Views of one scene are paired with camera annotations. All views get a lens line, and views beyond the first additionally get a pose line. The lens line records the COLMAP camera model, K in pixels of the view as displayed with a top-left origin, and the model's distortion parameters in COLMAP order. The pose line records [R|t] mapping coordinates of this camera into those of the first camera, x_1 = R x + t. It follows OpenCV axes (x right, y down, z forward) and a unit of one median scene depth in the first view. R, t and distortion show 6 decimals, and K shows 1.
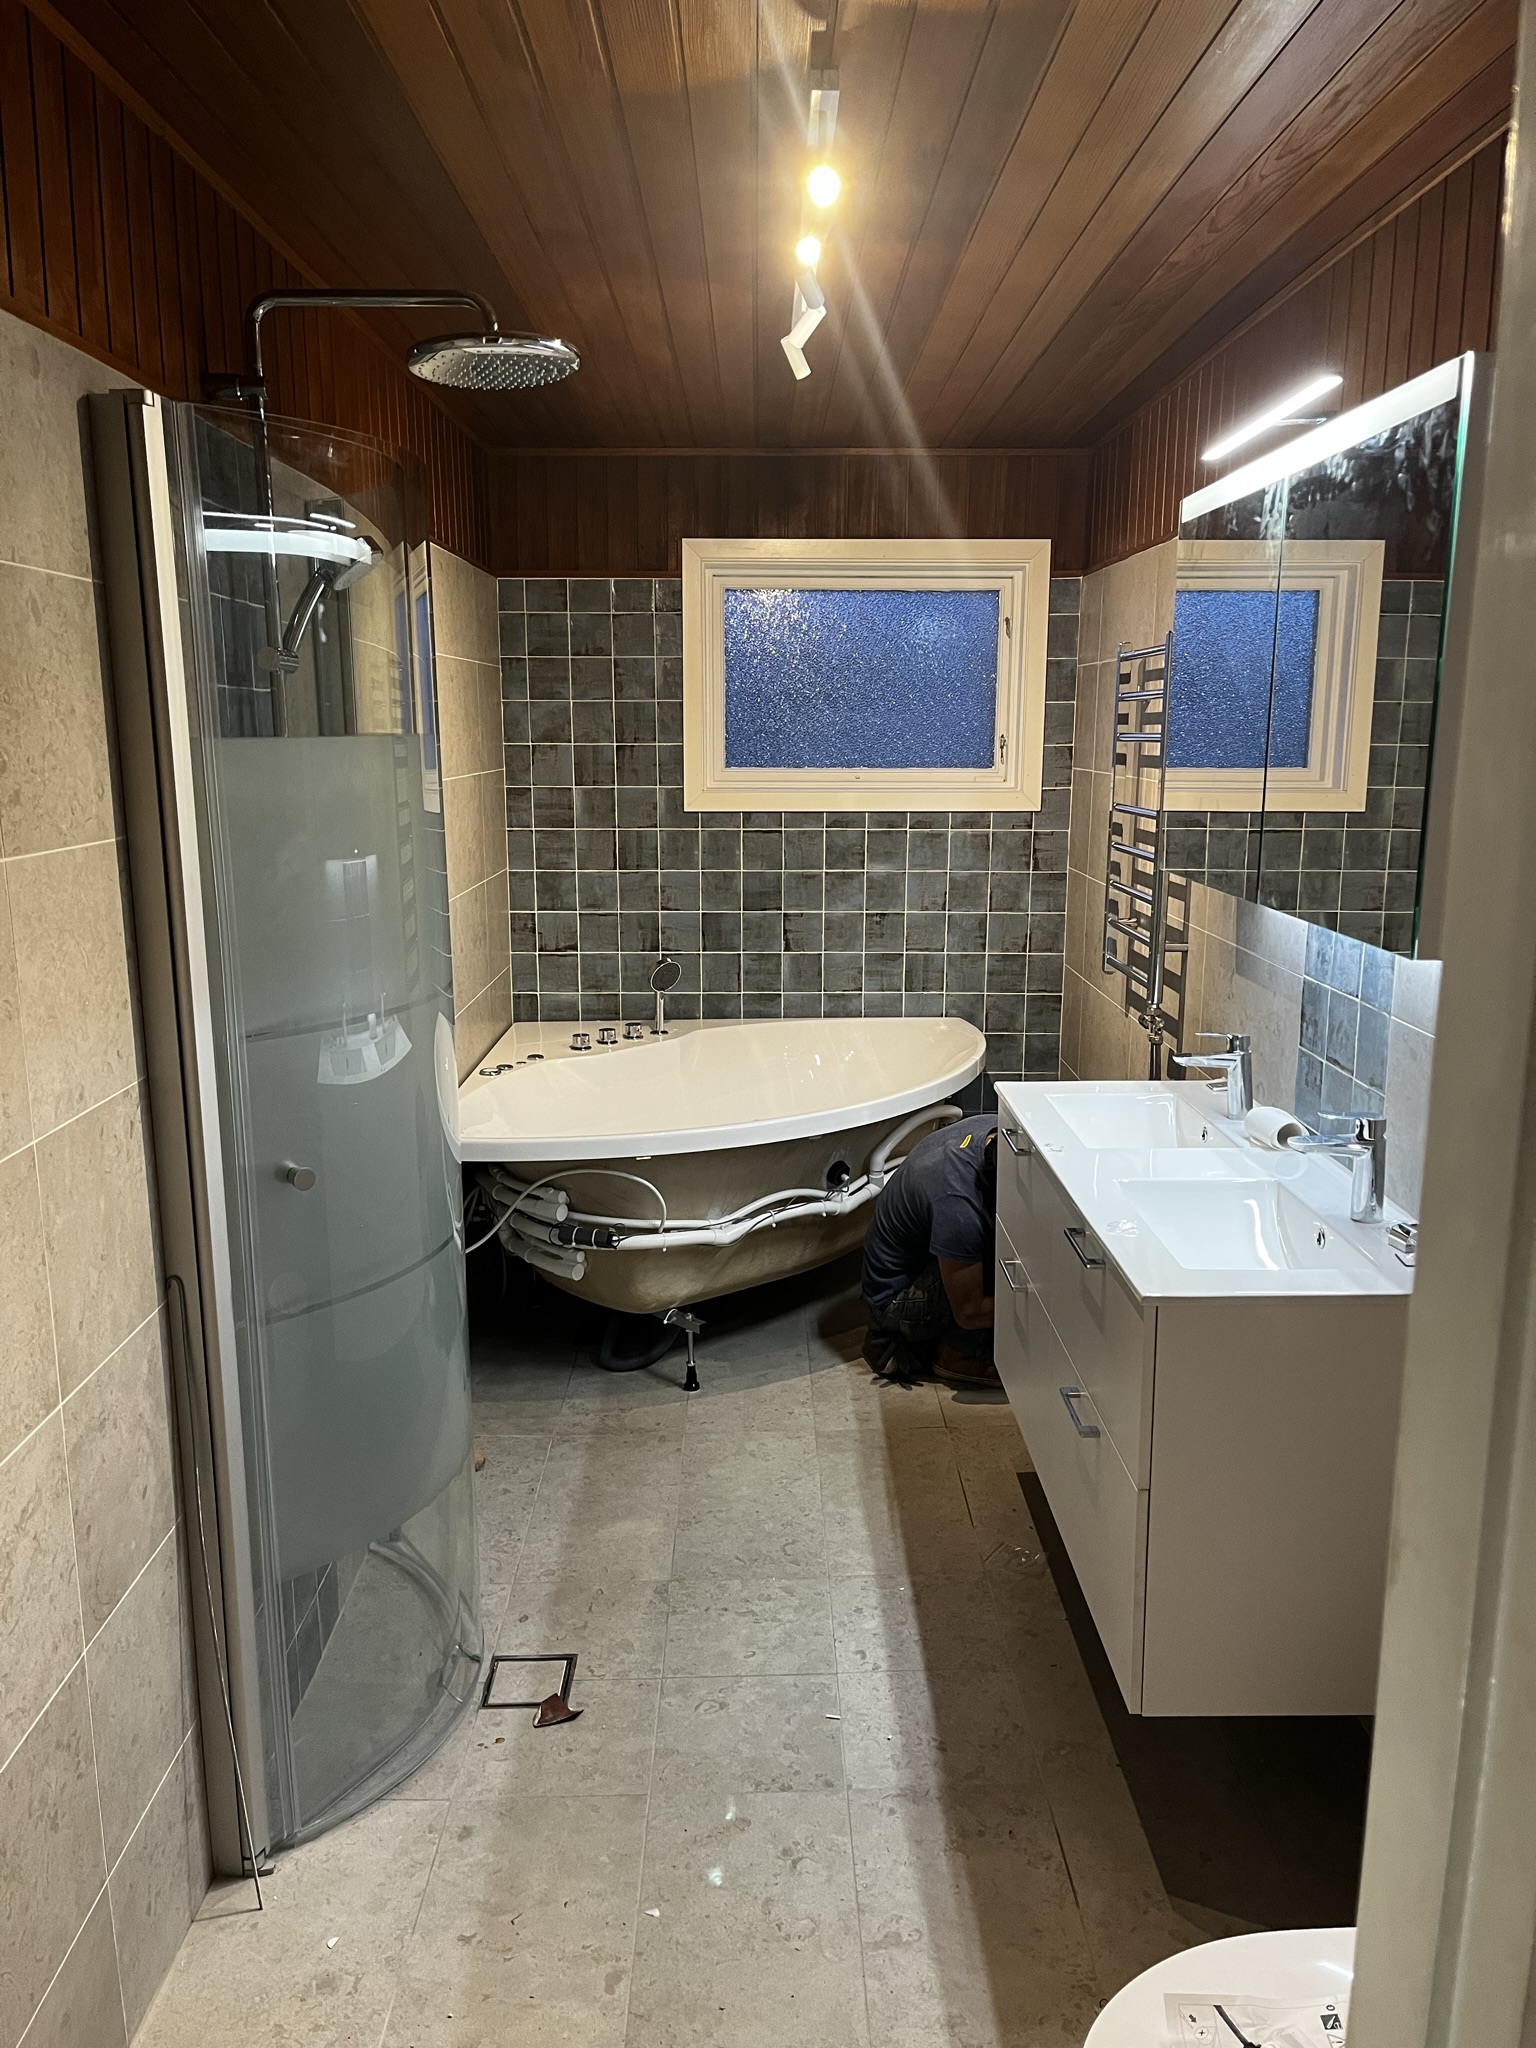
lens RADIAL K [[1564.9, 0, 768.7], [0, 1564.9, 1035.7], [0, 0, 1]] dist [0.055646, -0.065134]
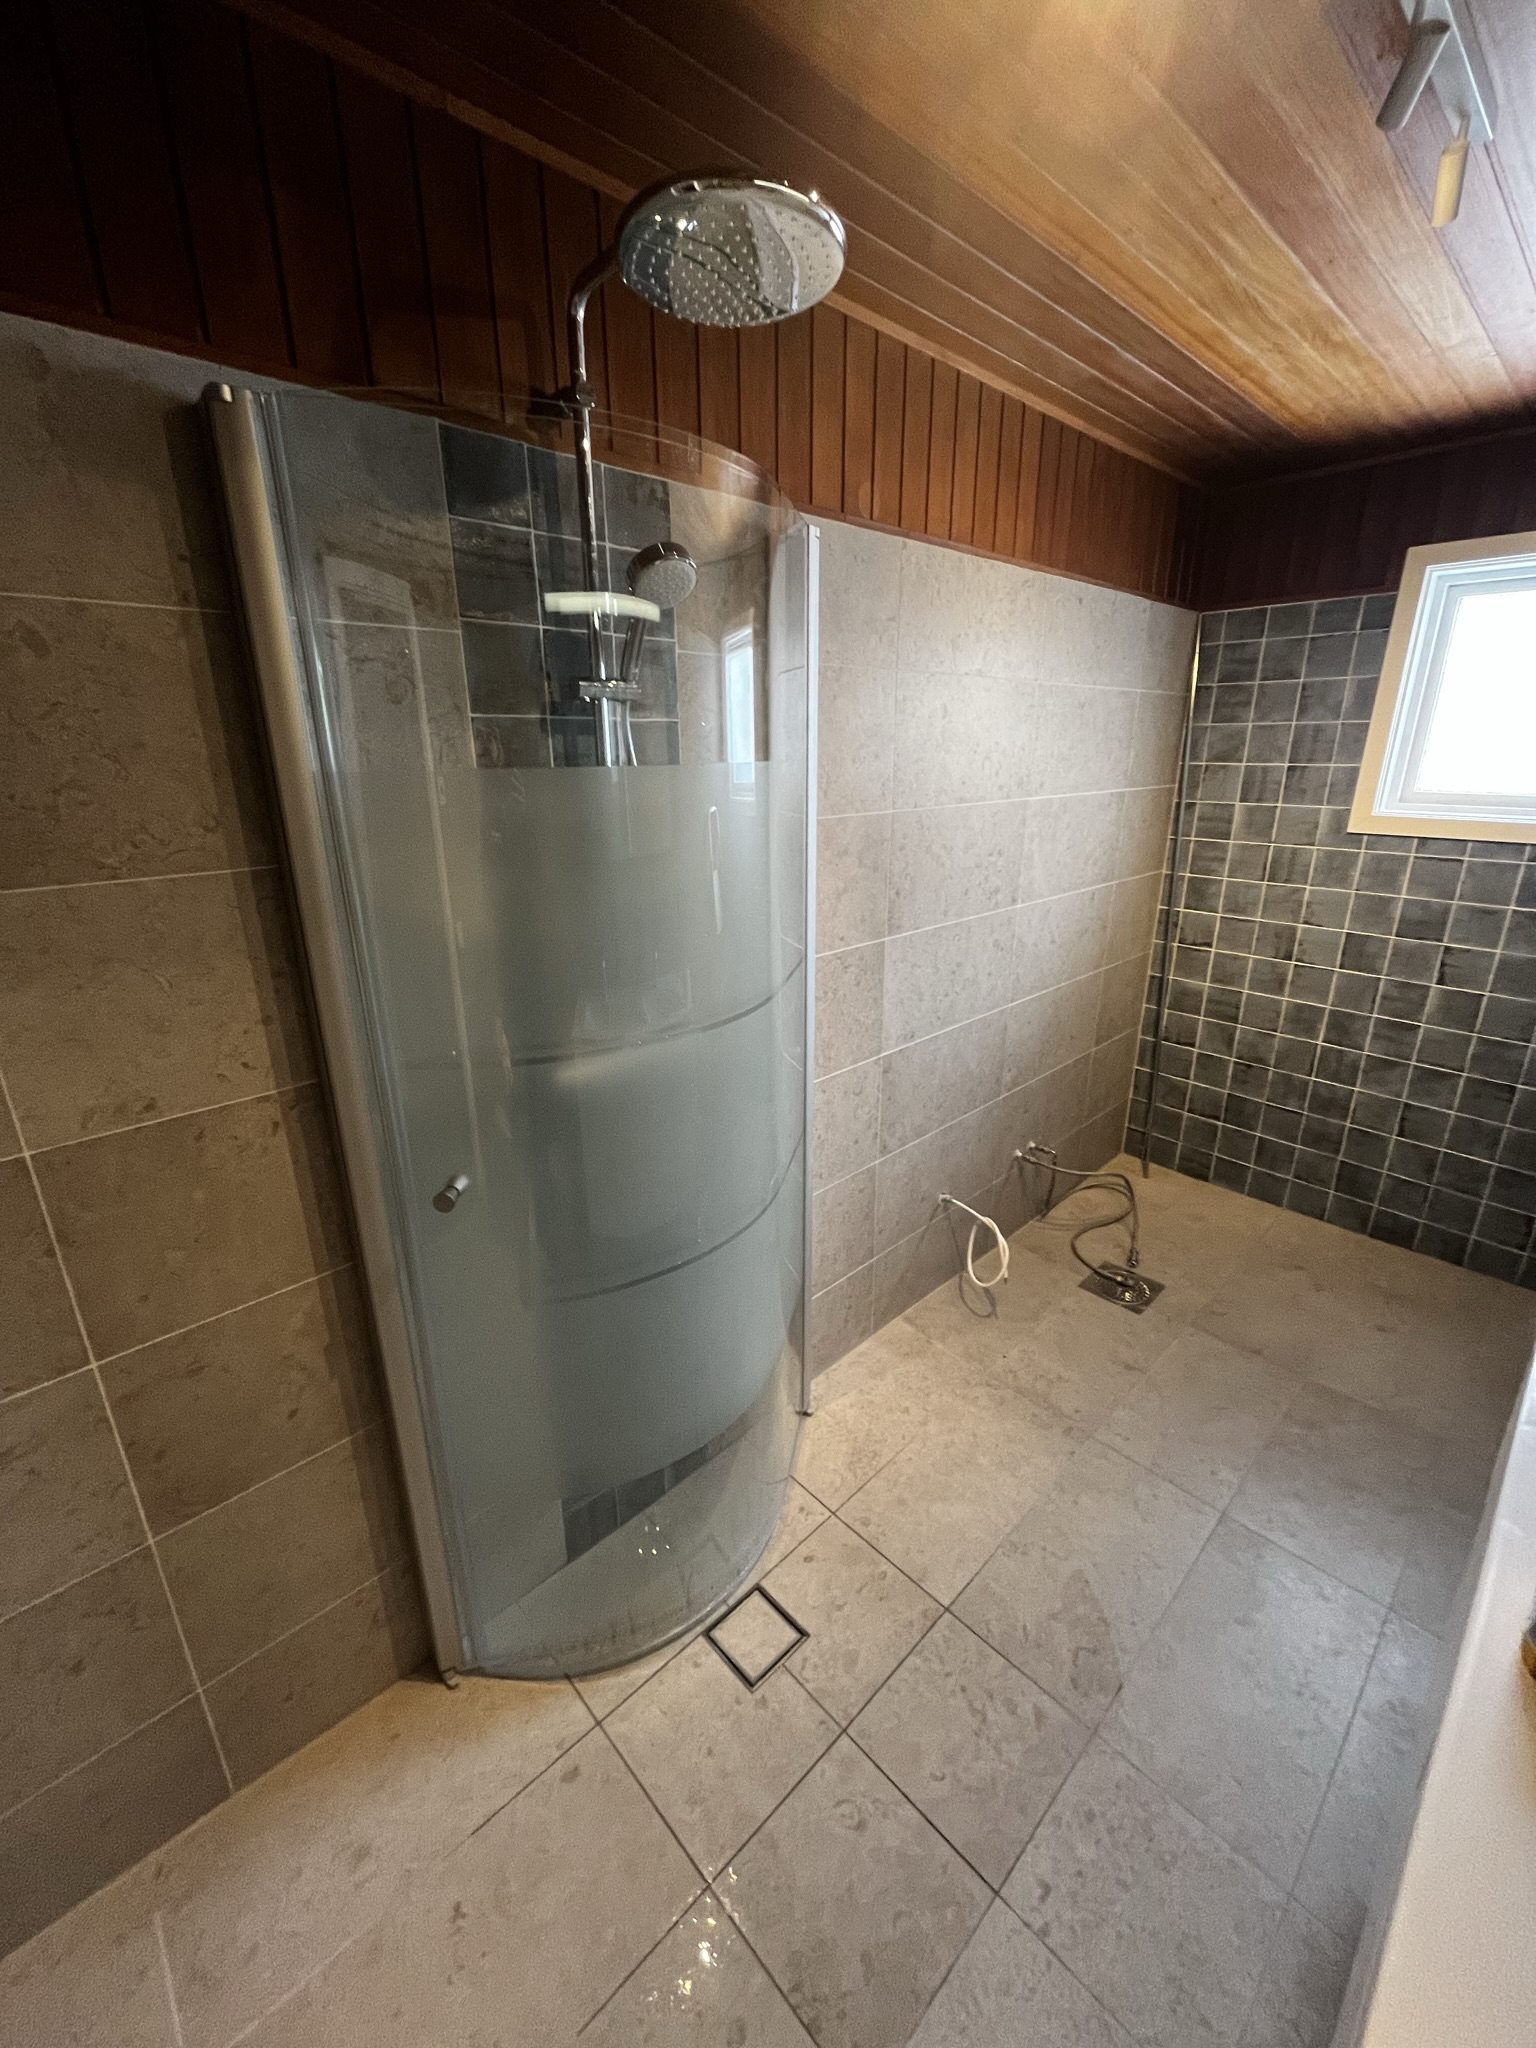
lens RADIAL K [[828.2, 0, 761.4], [0, 828.2, 1017.3], [0, 0, 1]] dist [-0.003482, -0.000036]
pose [[0.677688, 0.226141, -0.699714, 0.143670], [-0.137889, 0.973740, 0.181156, -0.110065], [0.722306, -0.026284, 0.691074, 0.539856]]
